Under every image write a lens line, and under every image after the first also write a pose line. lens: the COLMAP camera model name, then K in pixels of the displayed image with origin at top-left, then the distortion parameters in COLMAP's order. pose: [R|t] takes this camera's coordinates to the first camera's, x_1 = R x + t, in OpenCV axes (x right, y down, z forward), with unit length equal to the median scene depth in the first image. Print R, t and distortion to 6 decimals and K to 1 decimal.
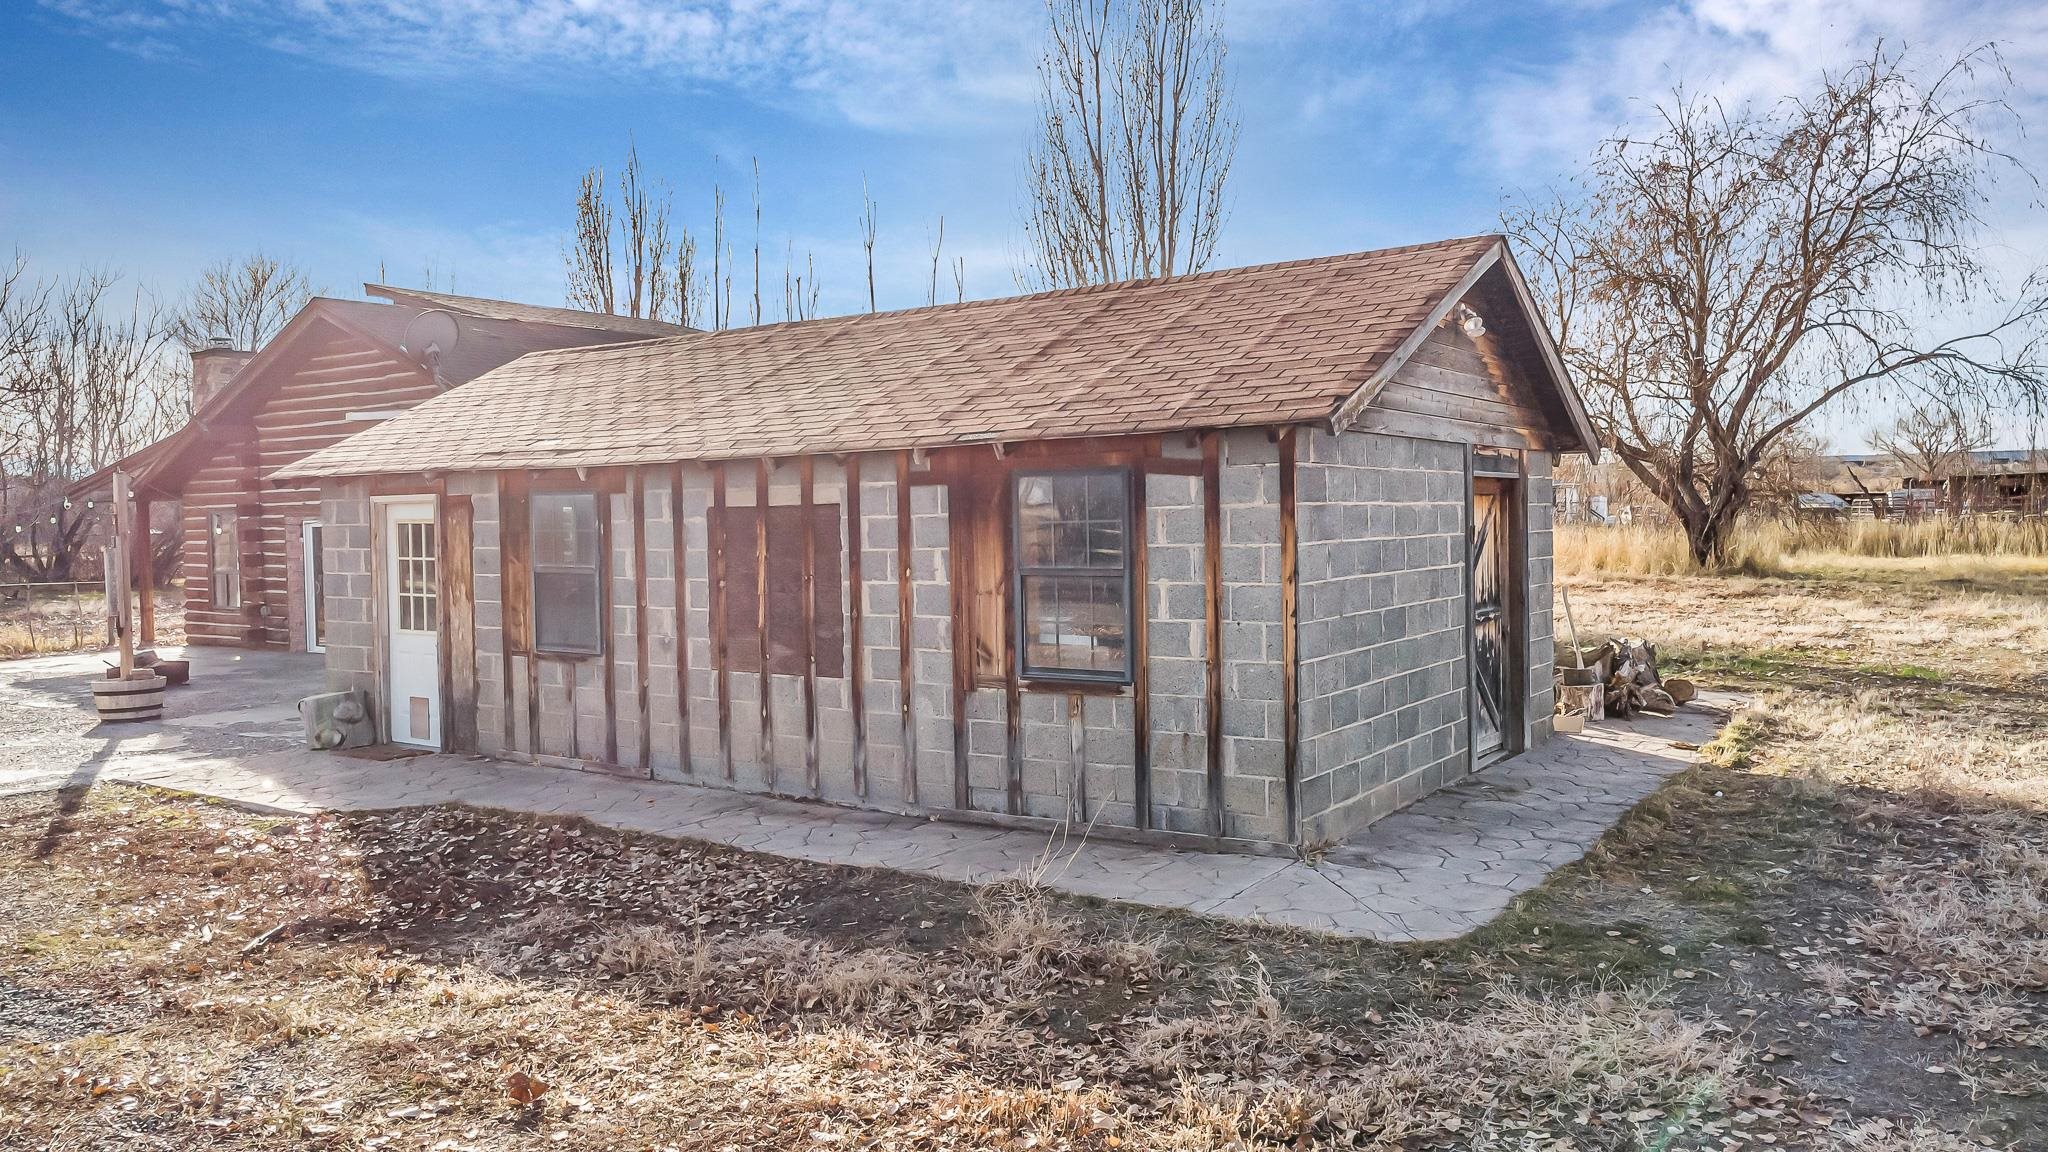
lens RADIAL K [[1469.2, 0, 1024.0], [0, 1469.2, 575.0], [0, 0, 1]] dist [0.024301, -0.010657]
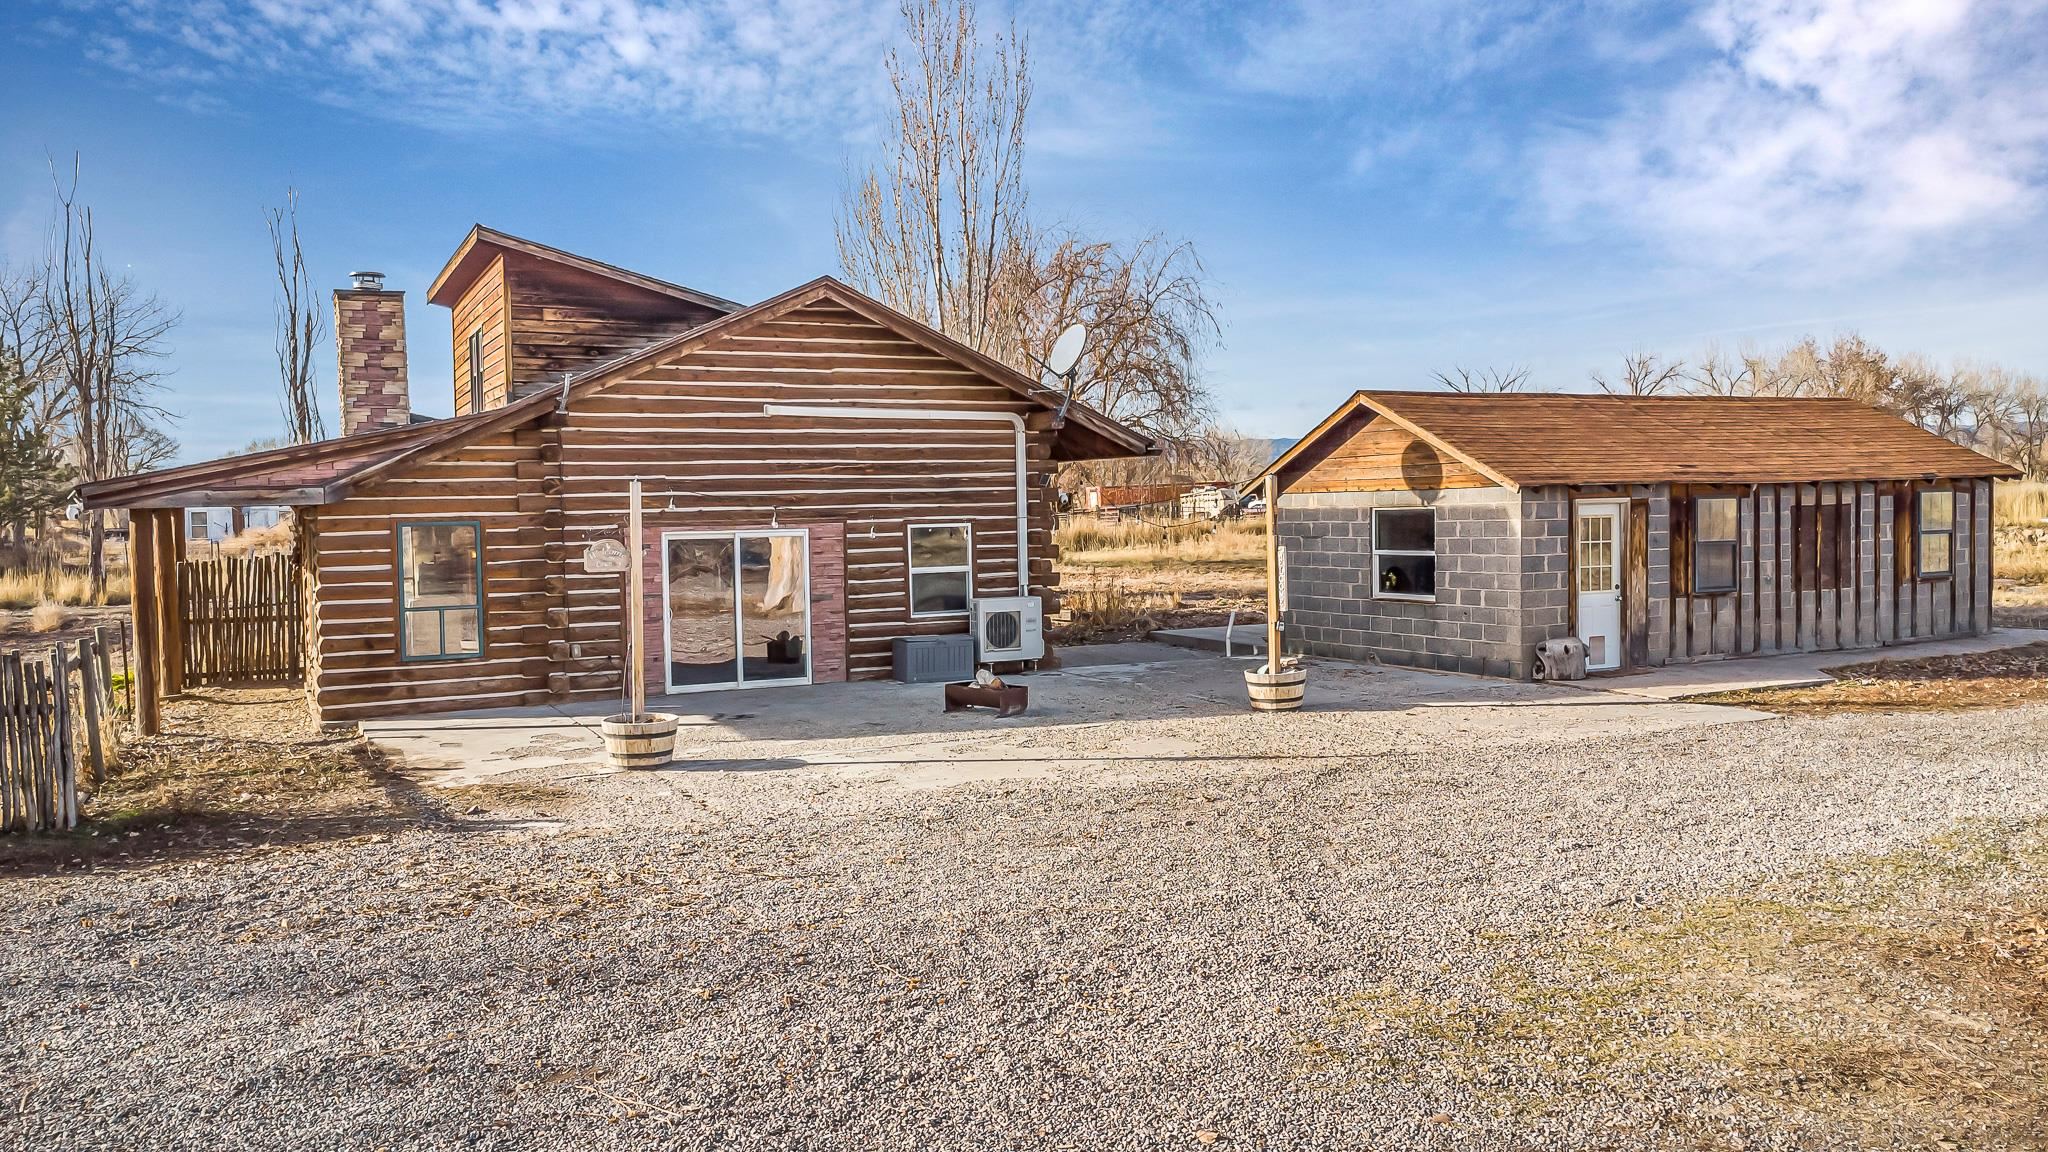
lens RADIAL K [[1469.2, 0, 1024.2], [0, 1469.2, 573.3], [0, 0, 1]] dist [0.024301, -0.010657]
pose [[0.475206, -0.031365, 0.879315, -2.385970], [0.050257, 0.998700, 0.008463, -0.025063], [-0.878438, 0.040170, 0.476165, 0.971573]]
